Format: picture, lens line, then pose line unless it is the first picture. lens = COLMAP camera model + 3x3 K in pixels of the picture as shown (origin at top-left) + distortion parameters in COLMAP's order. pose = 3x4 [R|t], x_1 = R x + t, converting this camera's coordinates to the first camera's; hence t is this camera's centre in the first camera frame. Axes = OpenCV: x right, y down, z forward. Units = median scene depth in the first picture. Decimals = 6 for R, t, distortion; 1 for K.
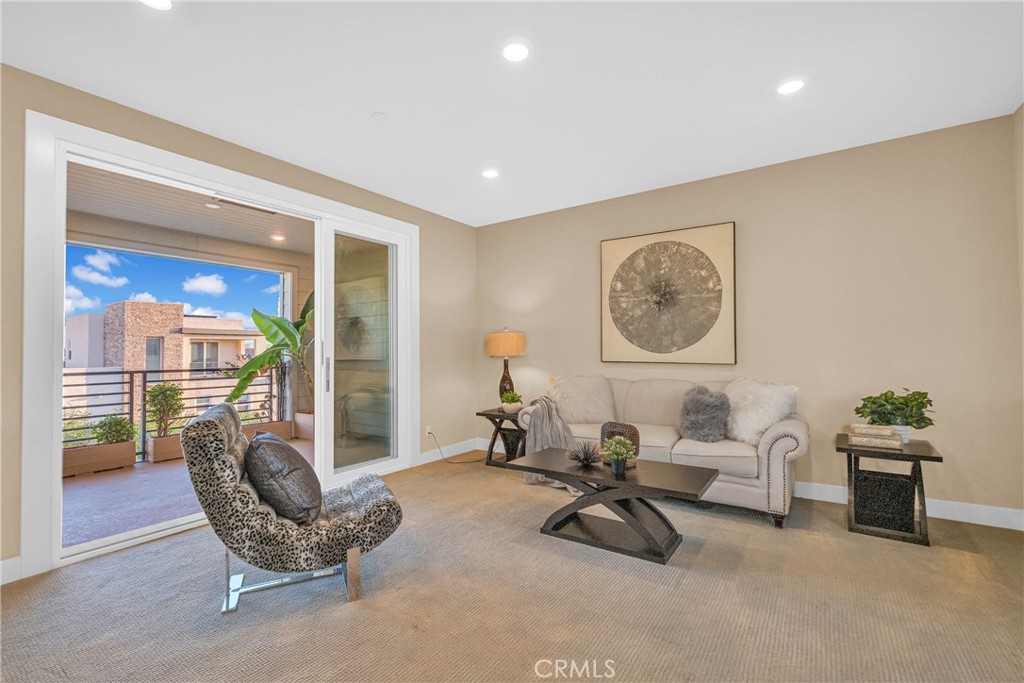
lens RADIAL K [[443.0, 0, 509.0], [0, 443.0, 339.1], [0, 0, 1]] dist [-0.002950, -0.000239]
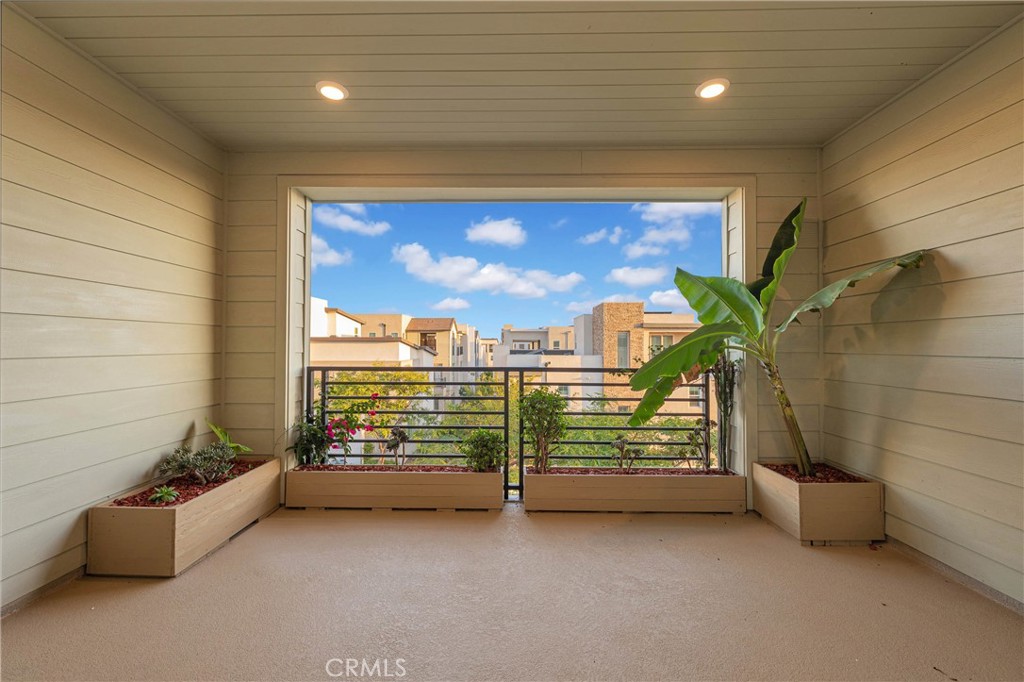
lens RADIAL K [[414.9, 0, 498.6], [0, 414.9, 339.5], [0, 0, 1]] dist [-0.002511, -0.000085]
pose [[0.547991, -0.003762, -0.836476, -0.250990], [0.016472, 0.999845, 0.006295, 0.019116], [0.836322, -0.017228, 0.547967, 0.507928]]
